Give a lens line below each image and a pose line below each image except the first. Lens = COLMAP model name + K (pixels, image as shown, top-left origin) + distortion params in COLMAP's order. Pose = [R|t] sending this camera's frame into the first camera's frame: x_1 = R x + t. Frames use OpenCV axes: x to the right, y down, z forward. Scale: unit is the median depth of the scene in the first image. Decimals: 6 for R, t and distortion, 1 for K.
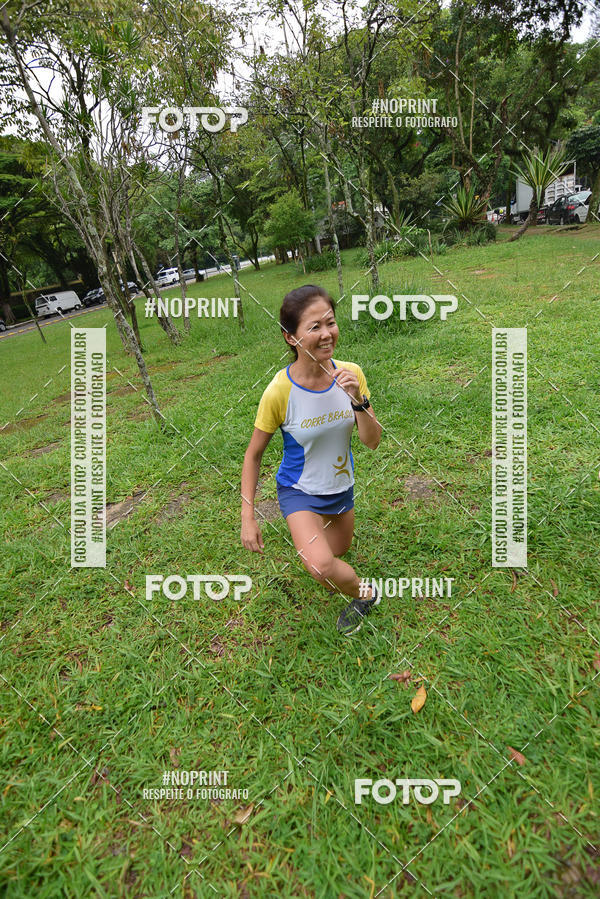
lens RADIAL K [[435.2, 0, 300.1], [0, 435.2, 454.6], [0, 0, 1]] dist [-0.014840, -0.004314]
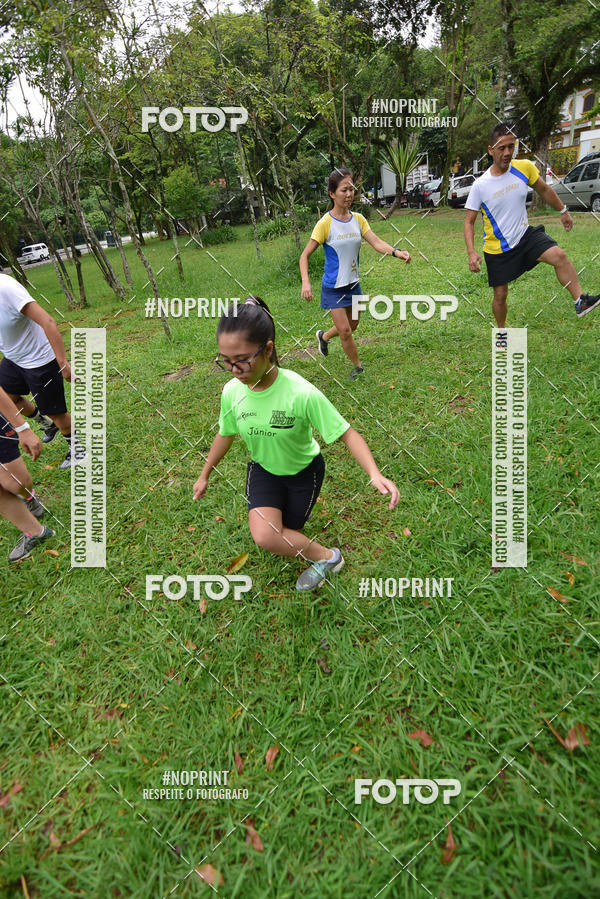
lens RADIAL K [[435.2, 0, 300.1], [0, 435.2, 454.6], [0, 0, 1]] dist [-0.014840, -0.004314]
pose [[0.966225, -0.092937, 0.240357, -0.440828], [0.084180, 0.995366, 0.046471, 0.414310], [-0.243562, -0.024668, 0.969571, -0.646348]]
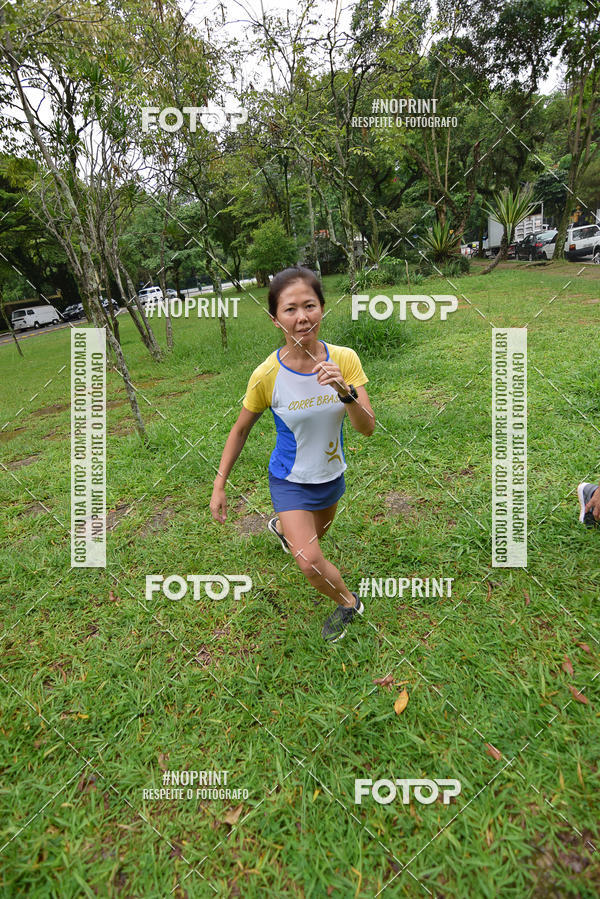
lens RADIAL K [[435.2, 0, 300.1], [0, 435.2, 454.6], [0, 0, 1]] dist [-0.014840, -0.004314]
pose [[0.998435, 0.019346, 0.052473, -0.019434], [-0.016822, 0.998700, -0.048123, 0.012482], [-0.053336, 0.047165, 0.997462, -0.031349]]
